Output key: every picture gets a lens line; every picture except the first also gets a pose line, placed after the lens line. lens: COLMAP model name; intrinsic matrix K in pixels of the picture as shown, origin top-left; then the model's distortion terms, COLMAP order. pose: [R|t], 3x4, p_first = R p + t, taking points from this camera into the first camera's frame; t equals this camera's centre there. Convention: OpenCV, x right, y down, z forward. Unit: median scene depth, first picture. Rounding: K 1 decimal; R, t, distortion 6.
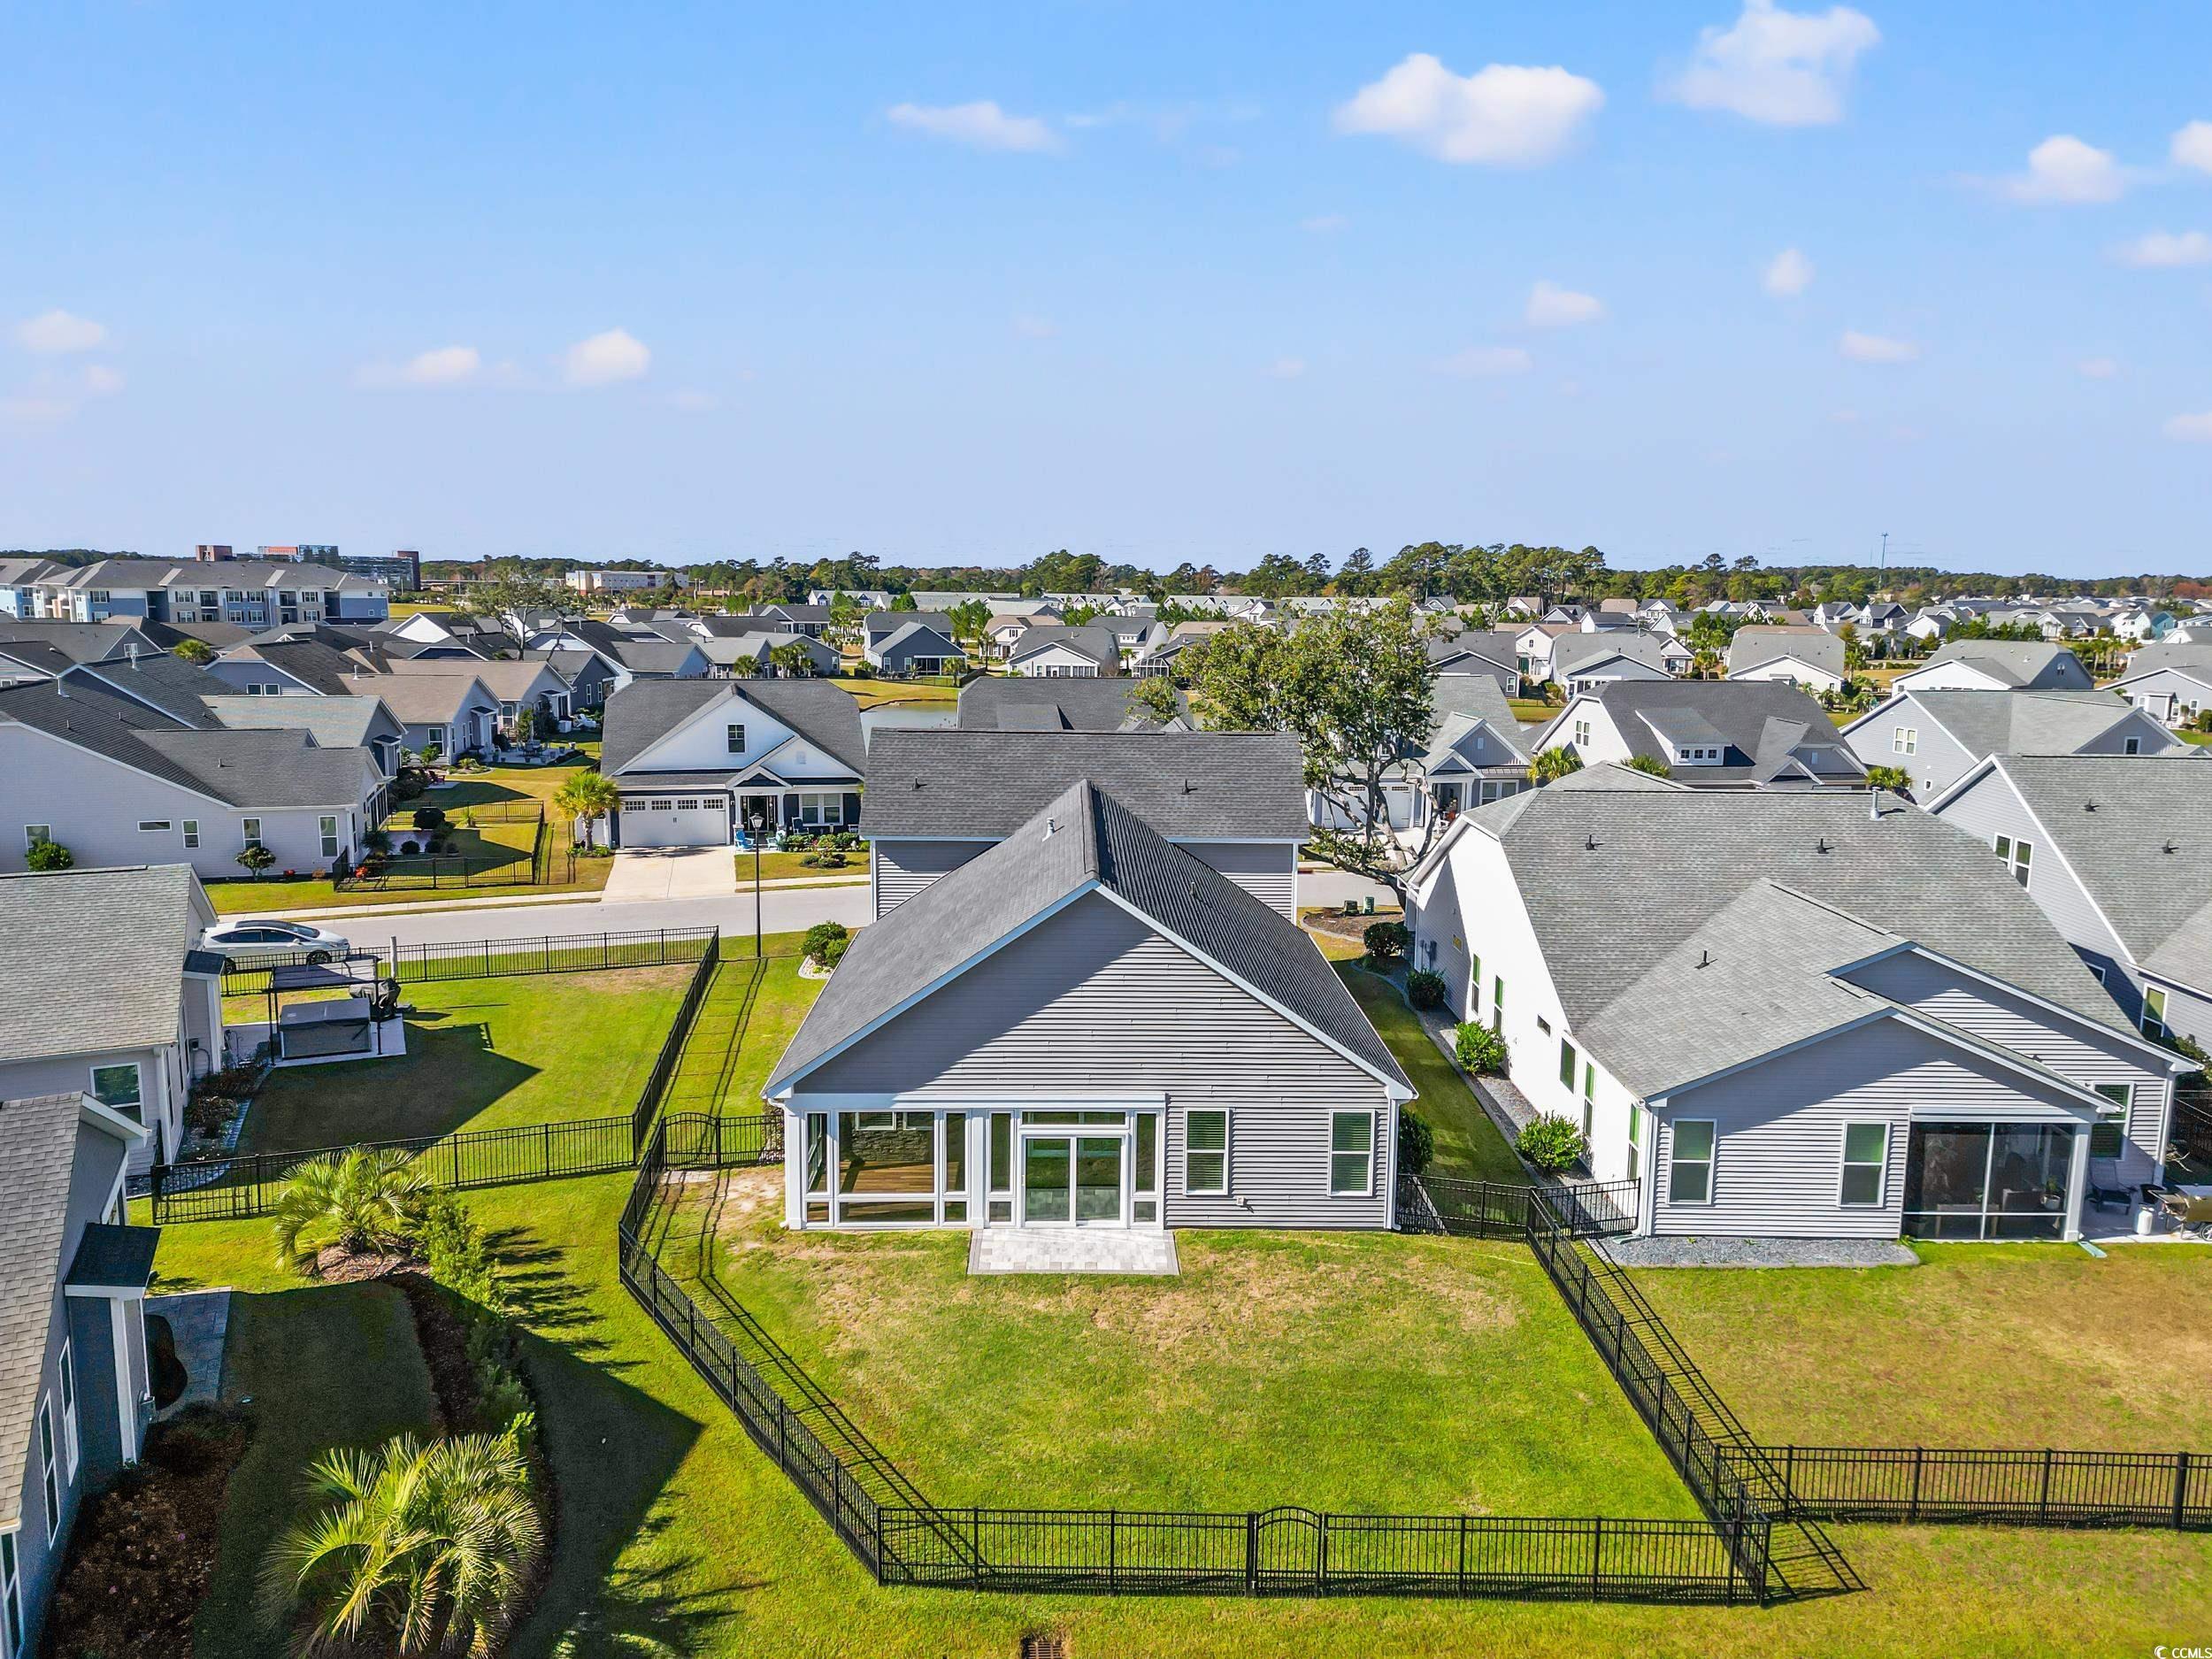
lens RADIAL K [[1529.5, 0, 1106.0], [0, 1529.5, 829.5], [0, 0, 1]] dist [0.000454, 0.000195]
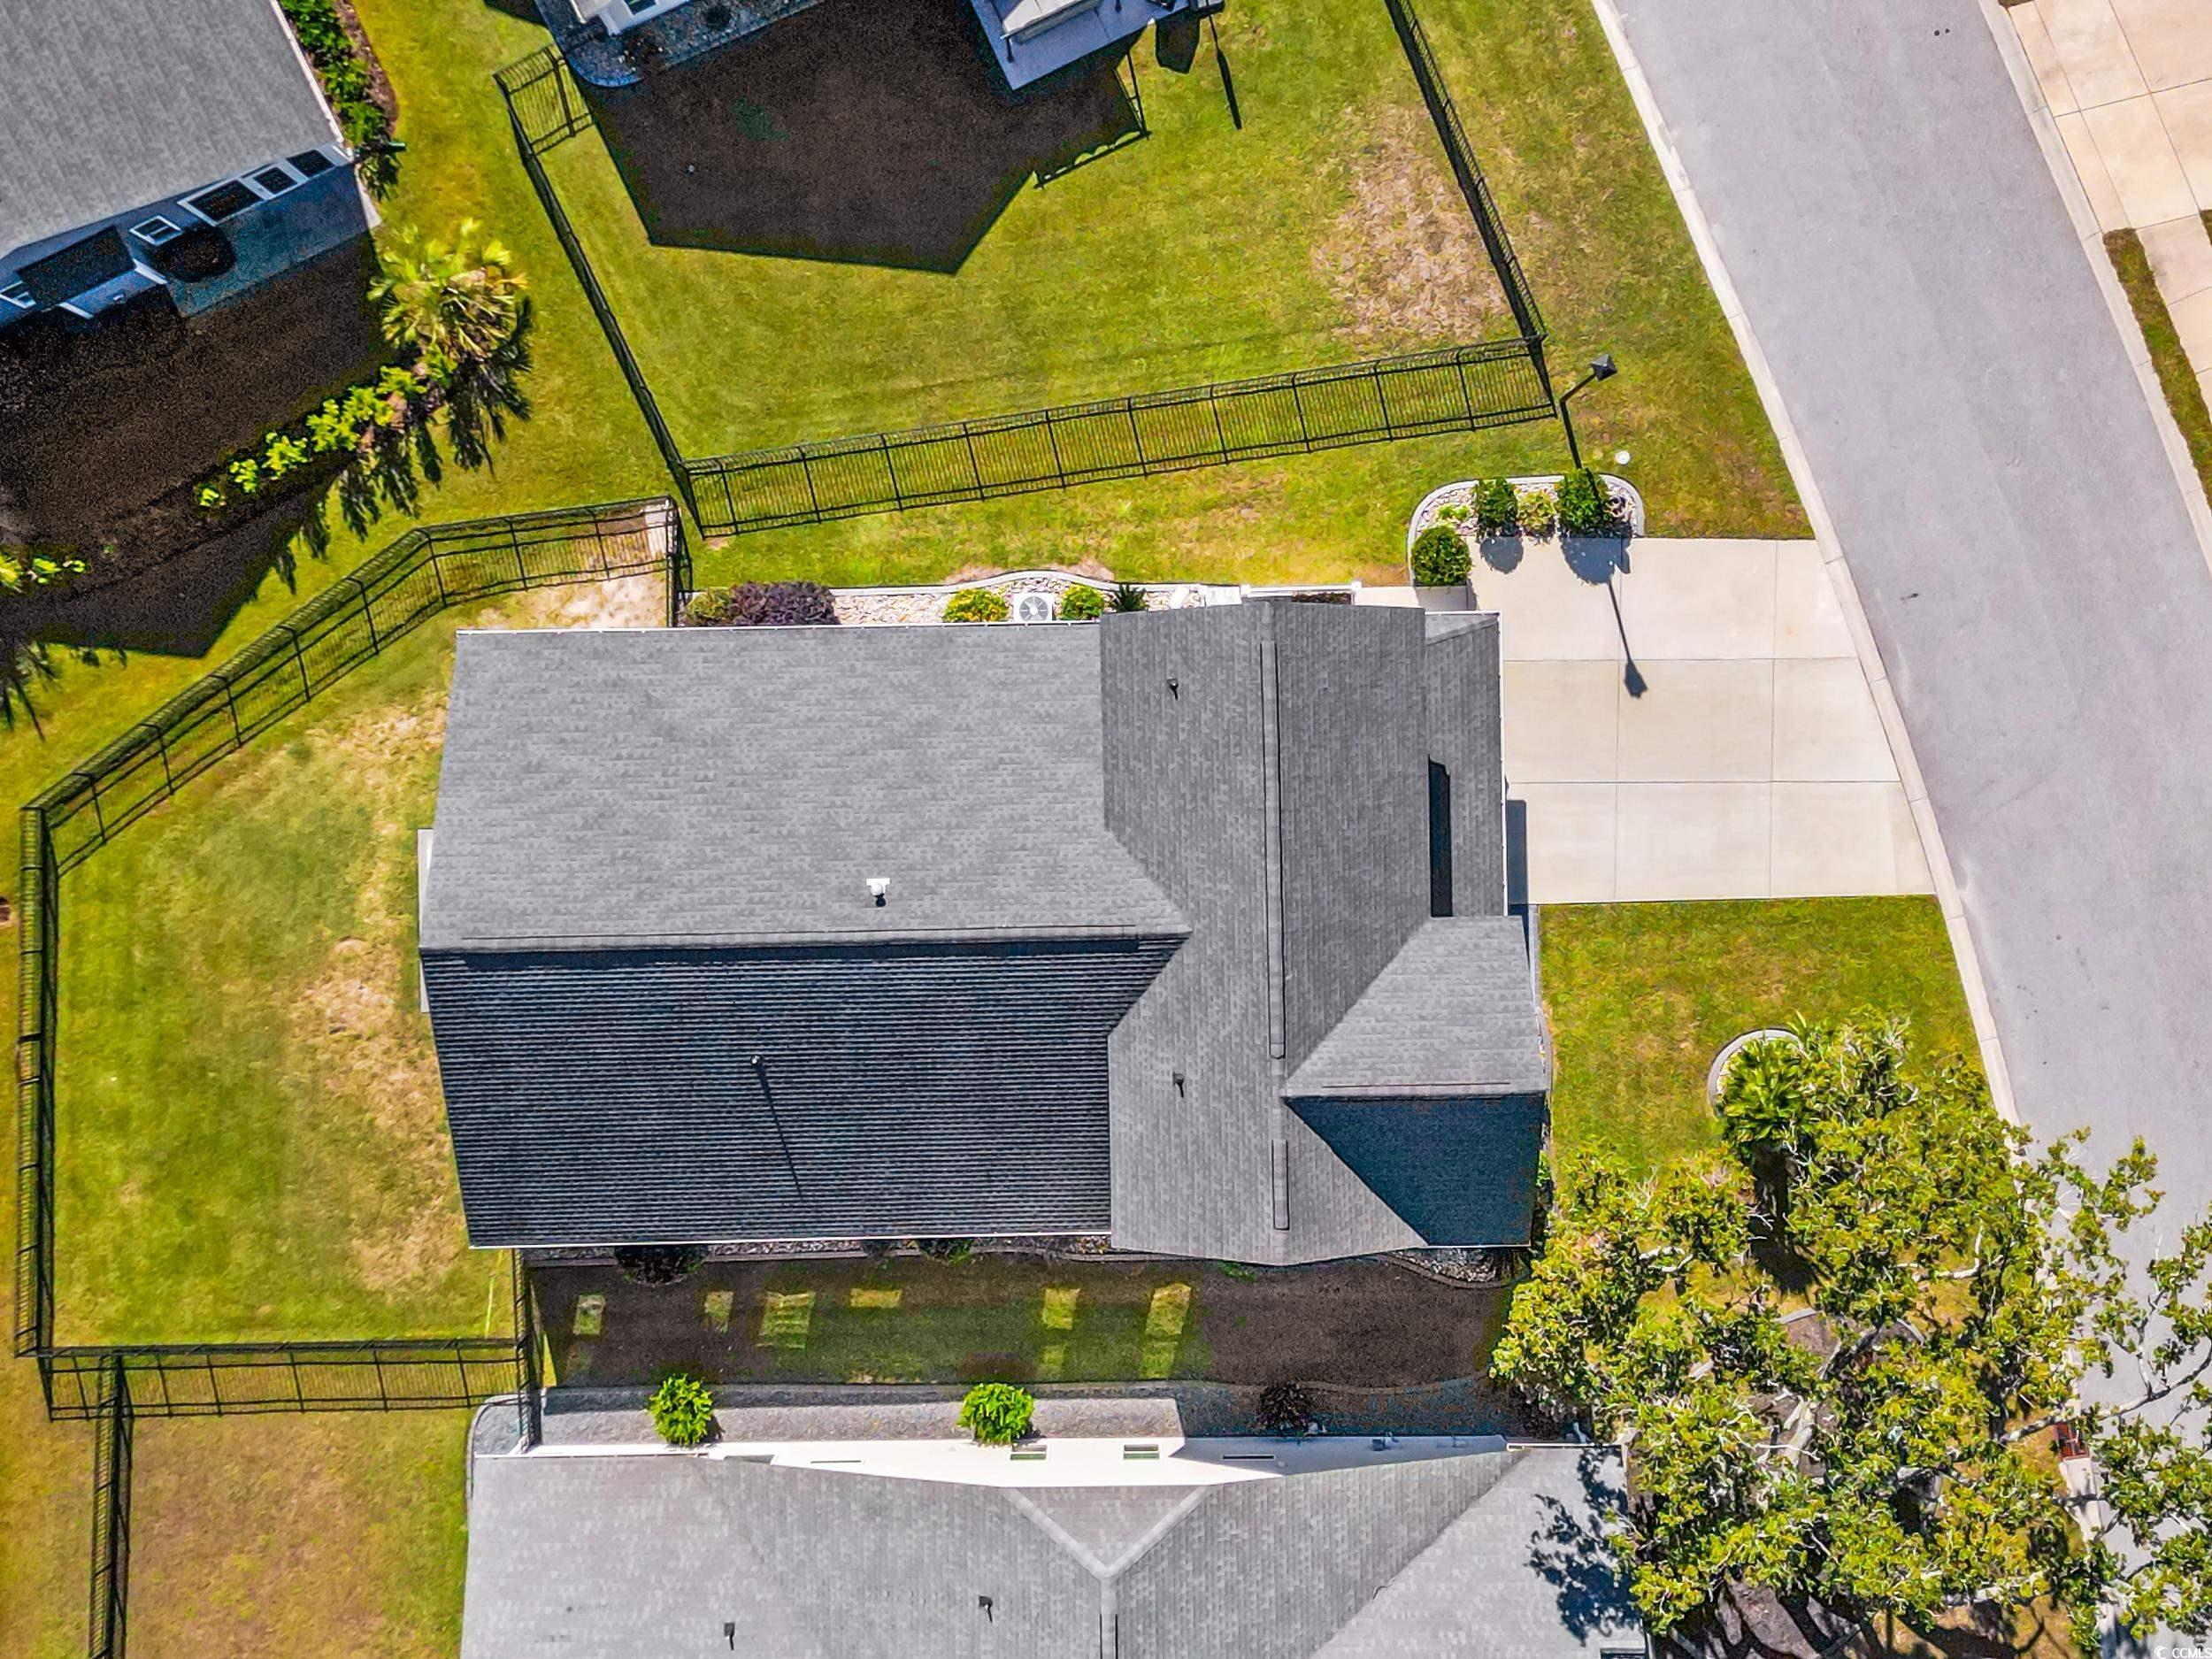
lens RADIAL K [[1529.5, 0, 1106.0], [0, 1529.5, 829.5], [0, 0, 1]] dist [0.000454, 0.000195]
pose [[-0.008747, 0.998579, -0.052560, -0.032030], [-0.139086, 0.050836, 0.988975, -0.967257], [0.990242, 0.015961, 0.138443, 1.412925]]
